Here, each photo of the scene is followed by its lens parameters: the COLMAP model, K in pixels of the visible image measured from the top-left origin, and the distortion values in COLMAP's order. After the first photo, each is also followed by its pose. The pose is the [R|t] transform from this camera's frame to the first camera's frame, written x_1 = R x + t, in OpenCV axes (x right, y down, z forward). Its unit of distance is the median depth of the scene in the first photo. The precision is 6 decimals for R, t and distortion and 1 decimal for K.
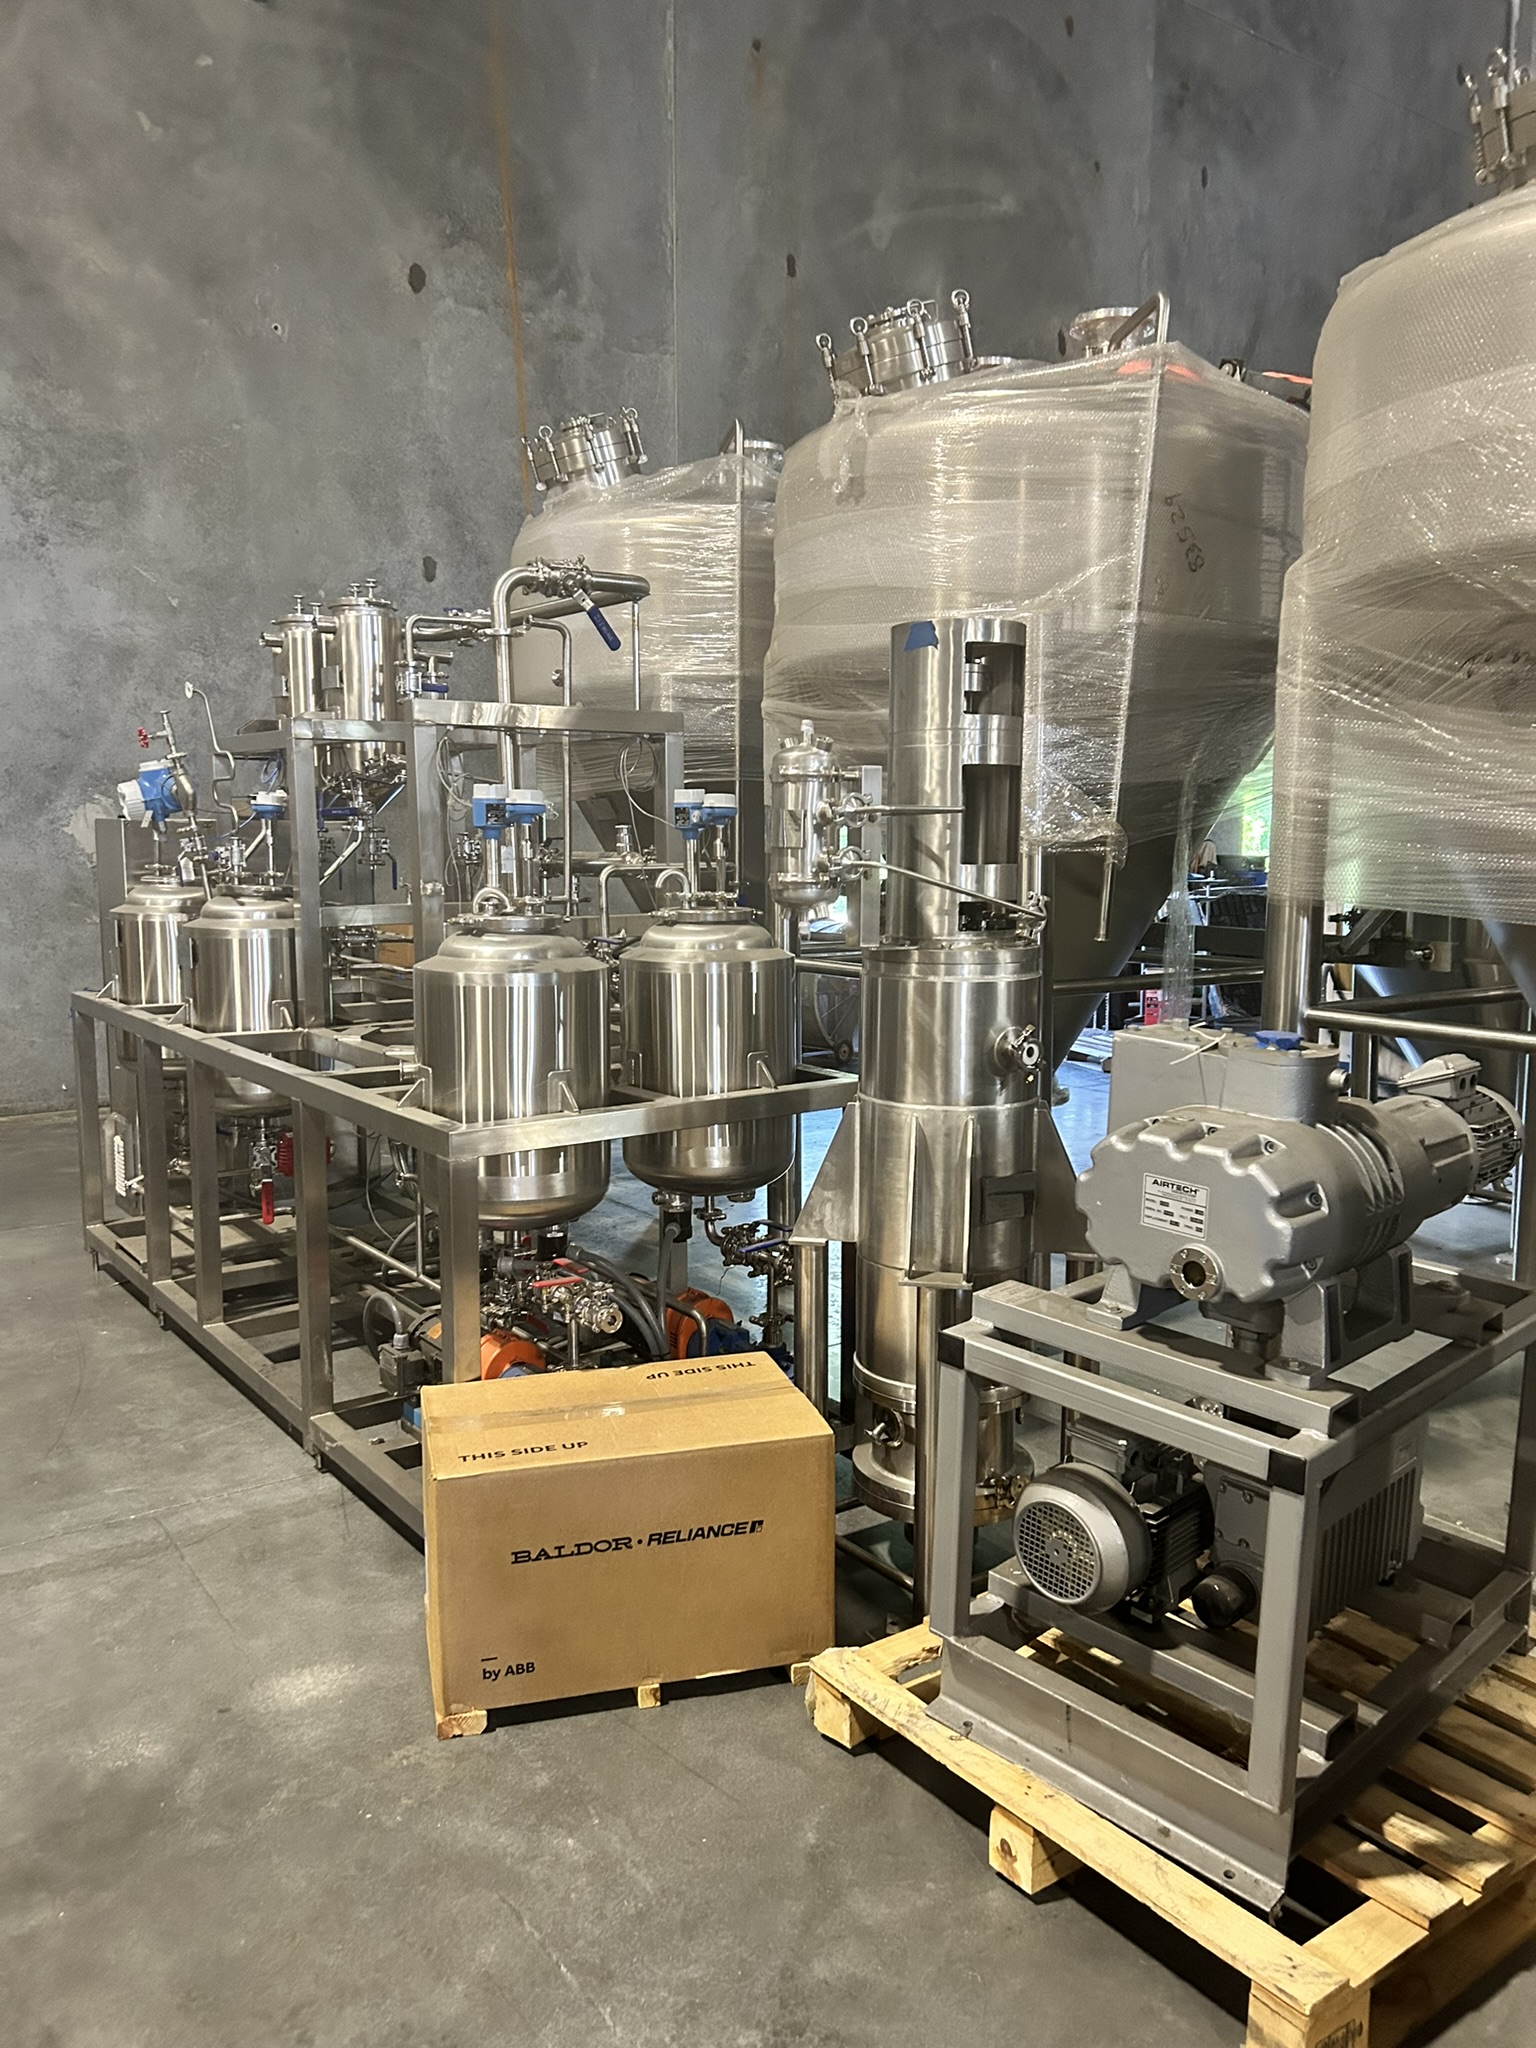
lens RADIAL K [[1548.1, 0, 765.0], [0, 1548.1, 1011.1], [0, 0, 1]] dist [0.045669, -0.037772]
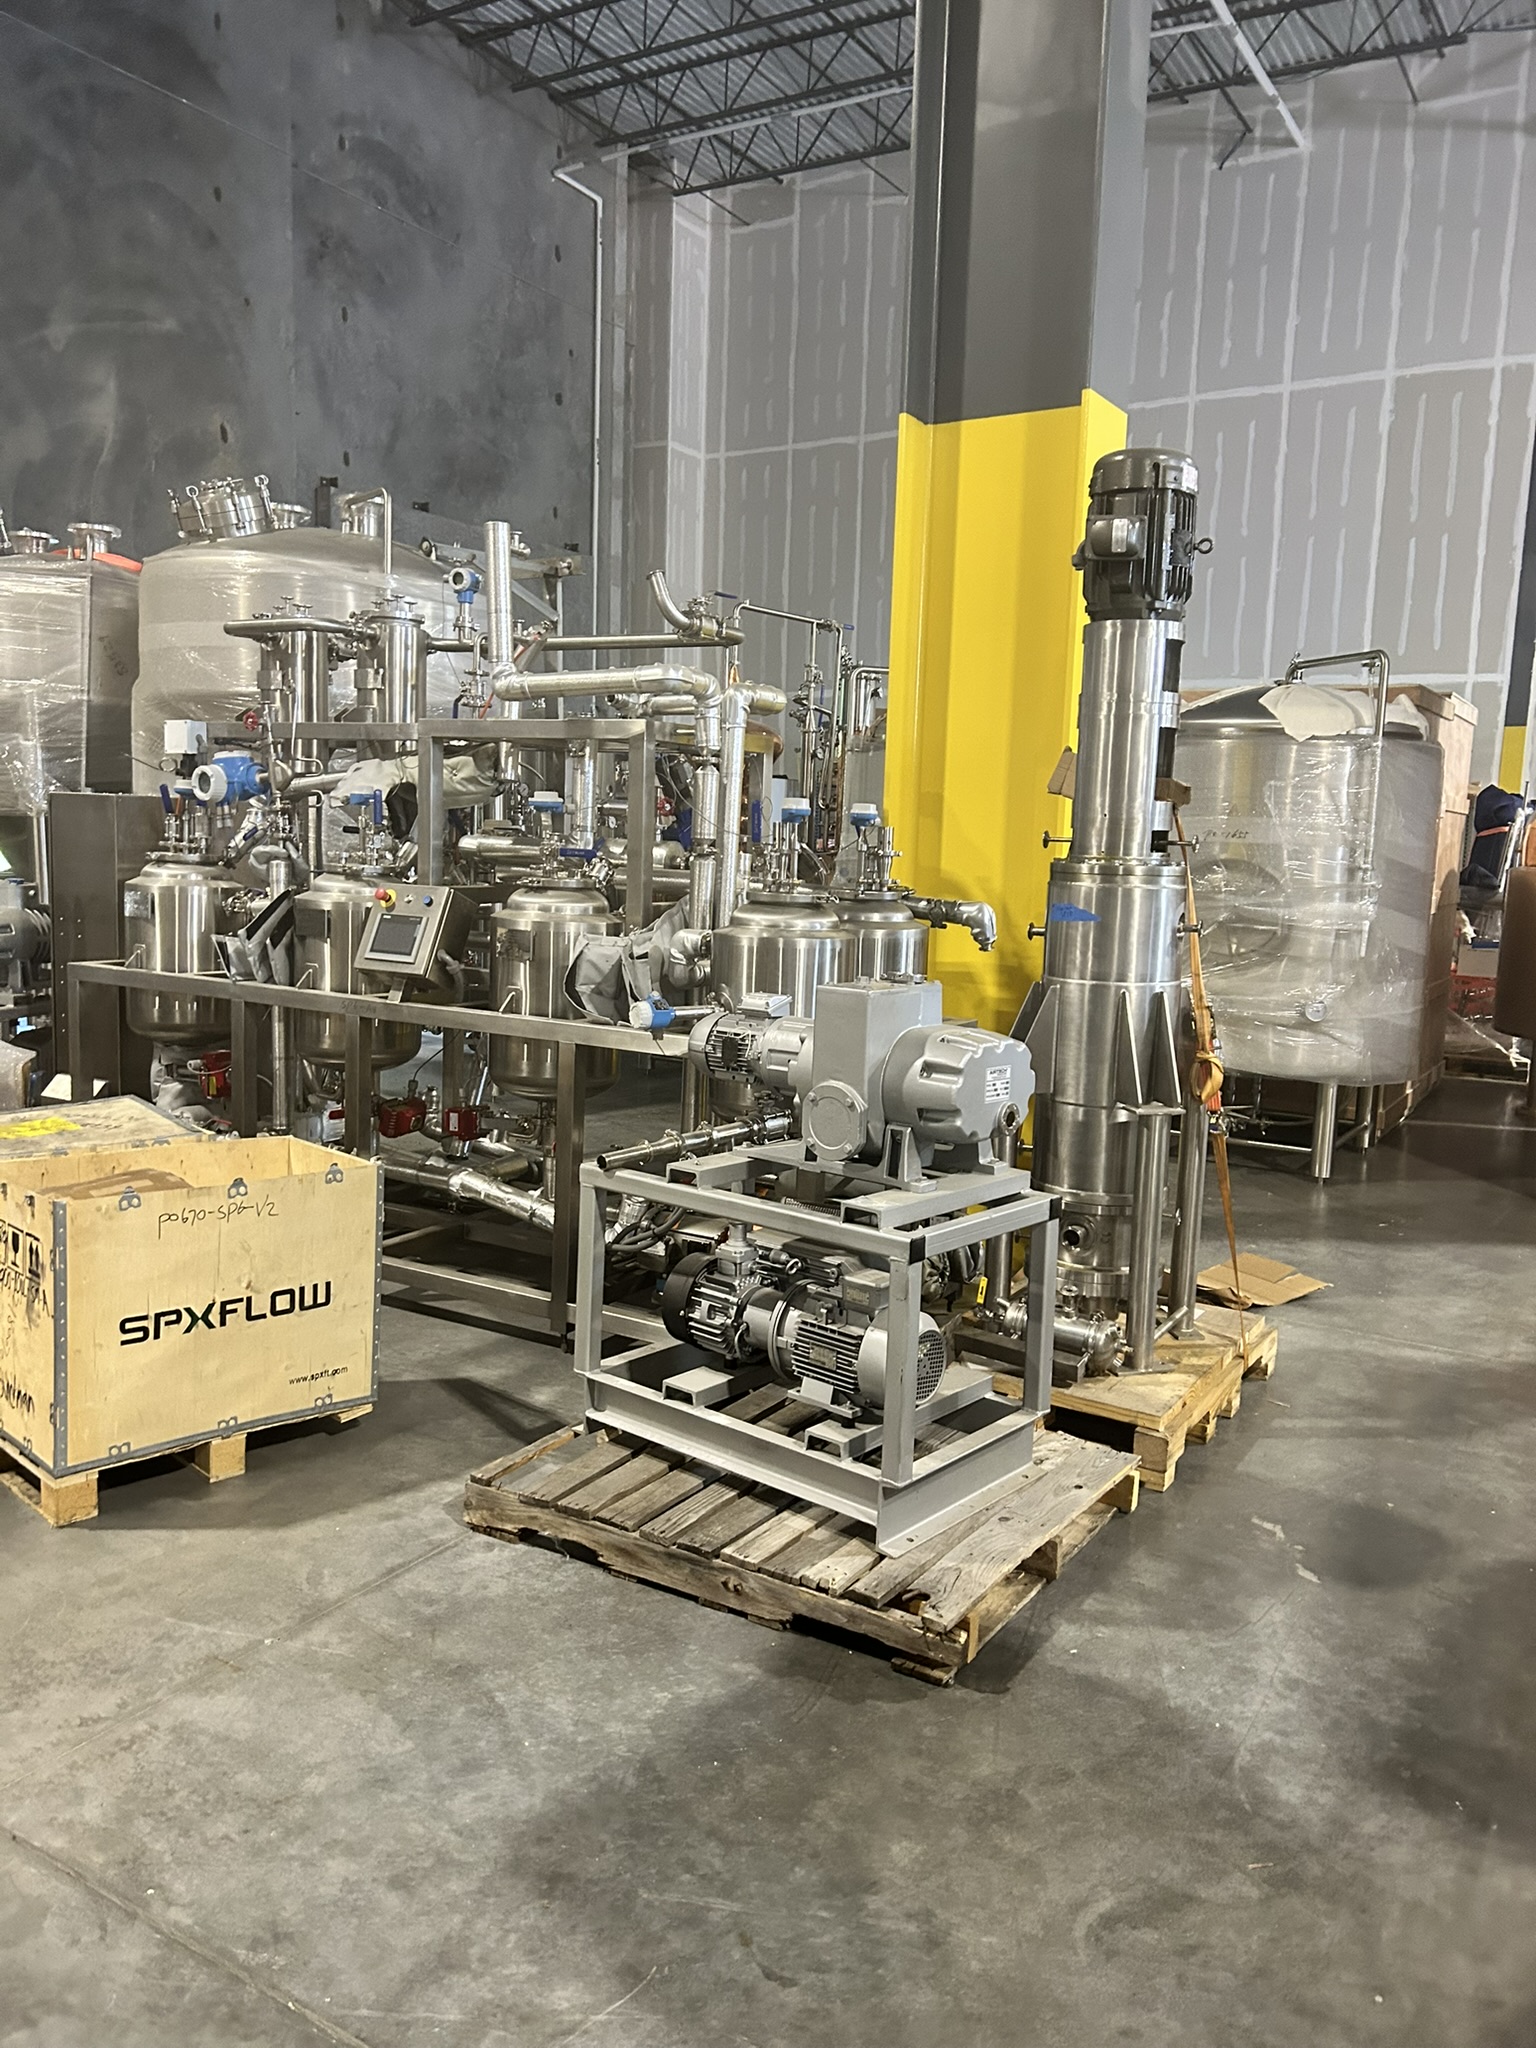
lens RADIAL K [[1548.1, 0, 773.6], [0, 1548.1, 1027.2], [0, 0, 1]] dist [0.045669, -0.037772]
pose [[0.919538, -0.026293, 0.392122, 0.093411], [0.016629, 0.999469, 0.028021, 0.044853], [-0.392650, -0.019246, 0.919486, -0.428205]]
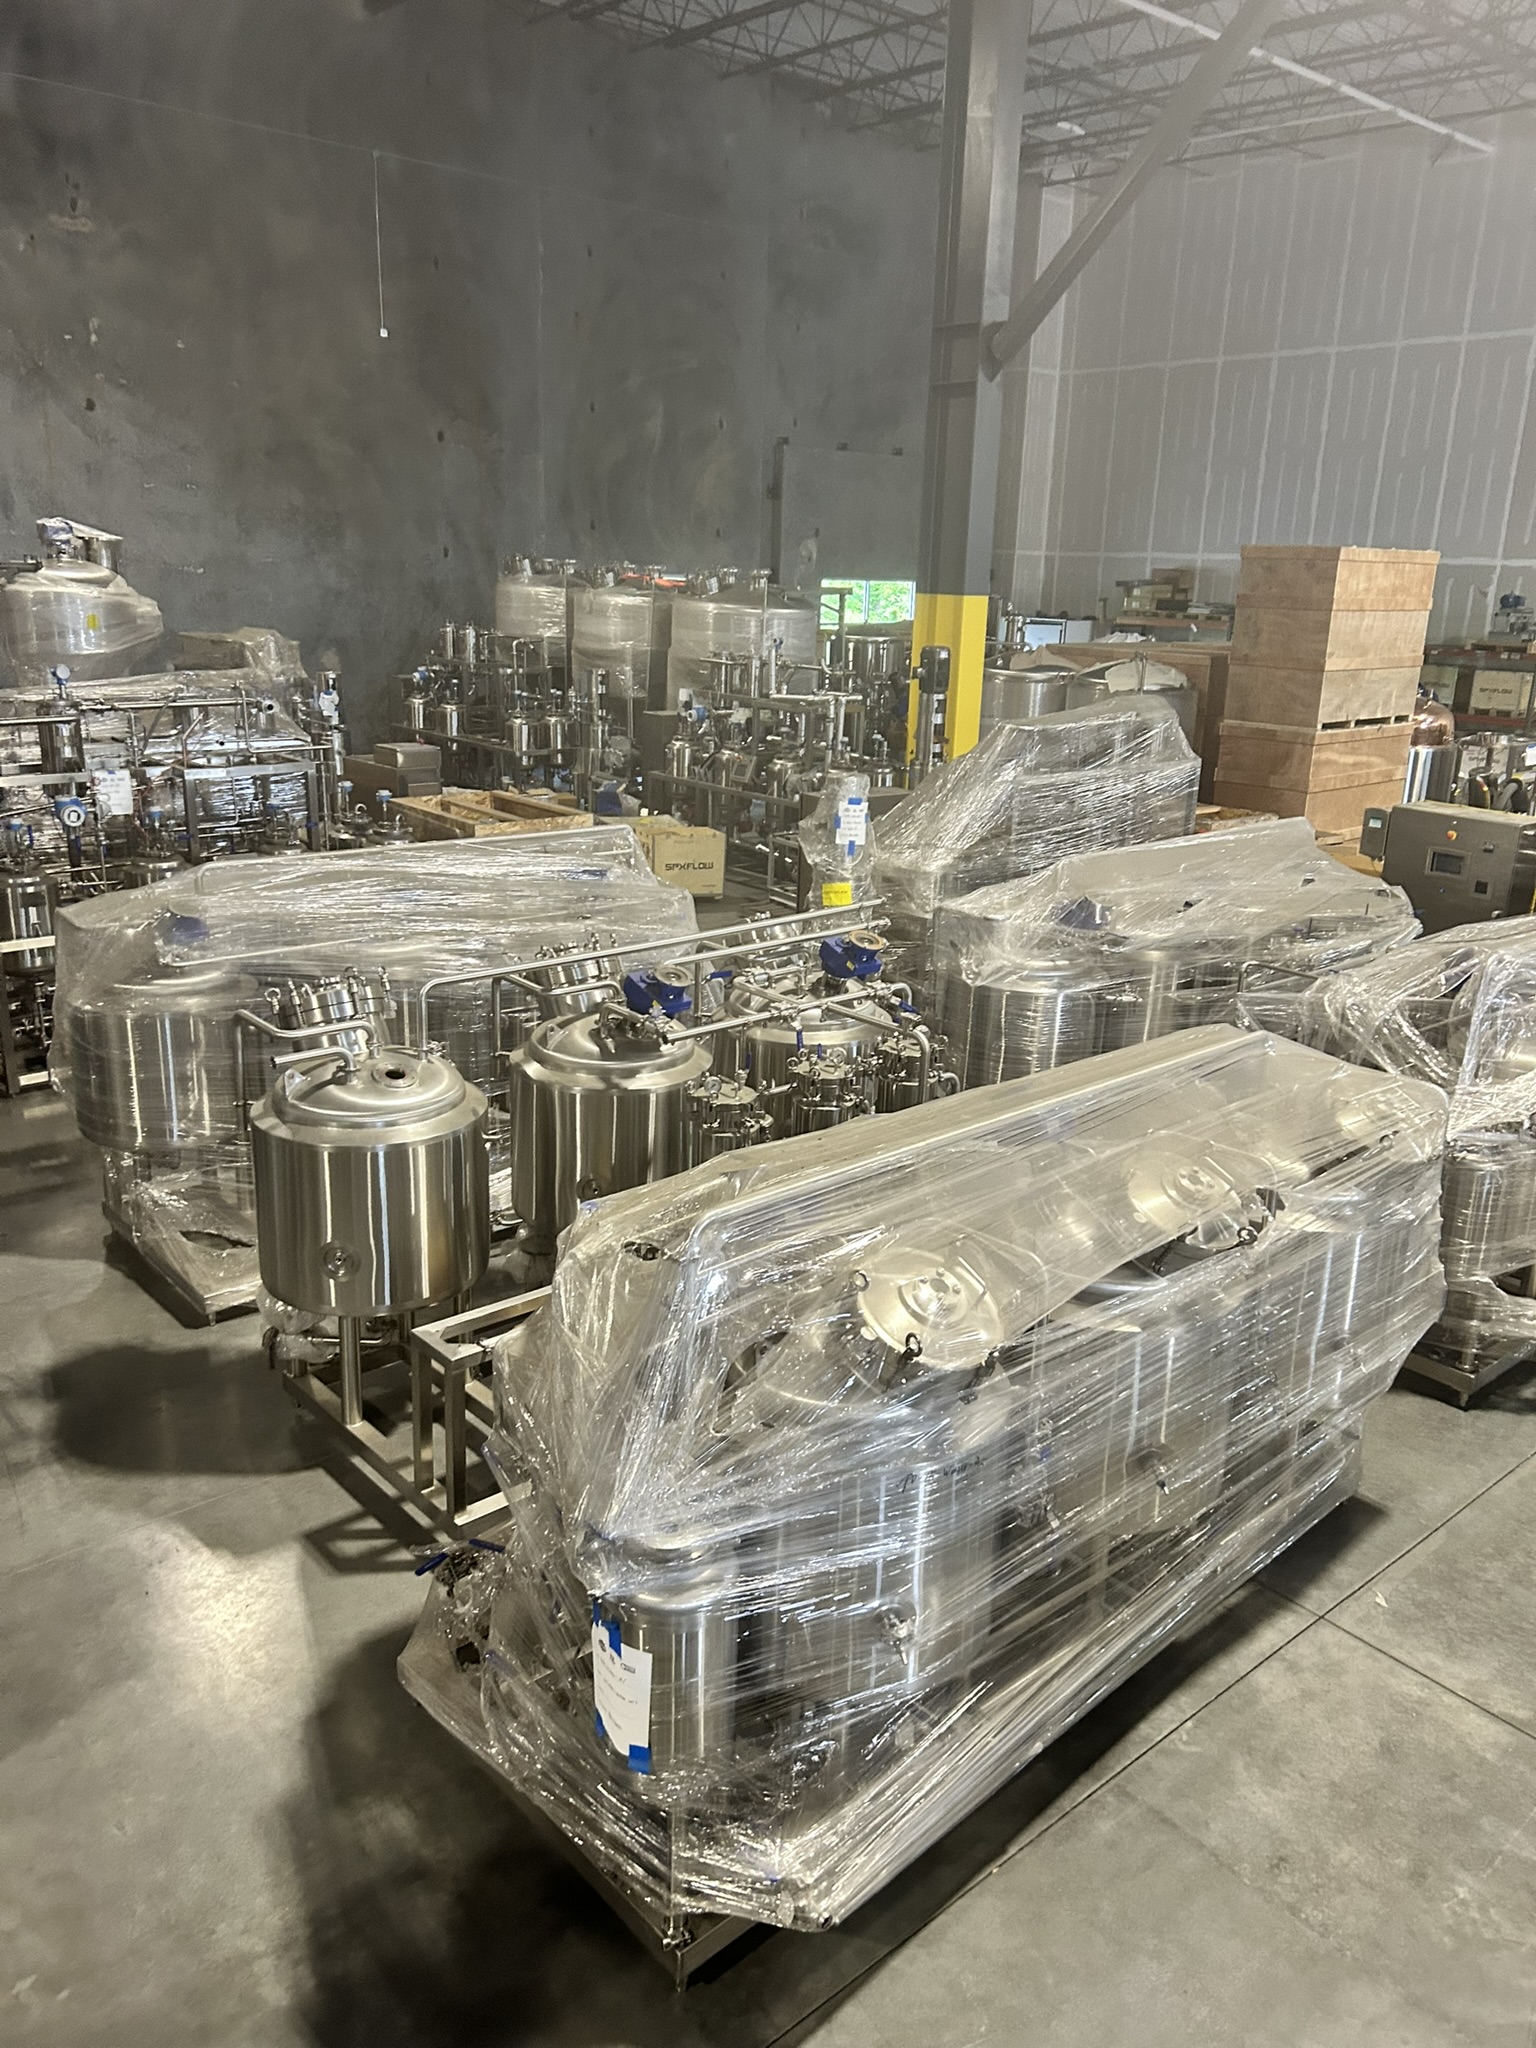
lens RADIAL K [[1548.1, 0, 783.3], [0, 1548.1, 1054.6], [0, 0, 1]] dist [0.045669, -0.037772]
pose [[0.994967, -0.000325, 0.100203, 0.062547], [-0.019385, 0.980478, 0.195669, 0.007939], [-0.098311, -0.196627, 0.975537, -1.403128]]
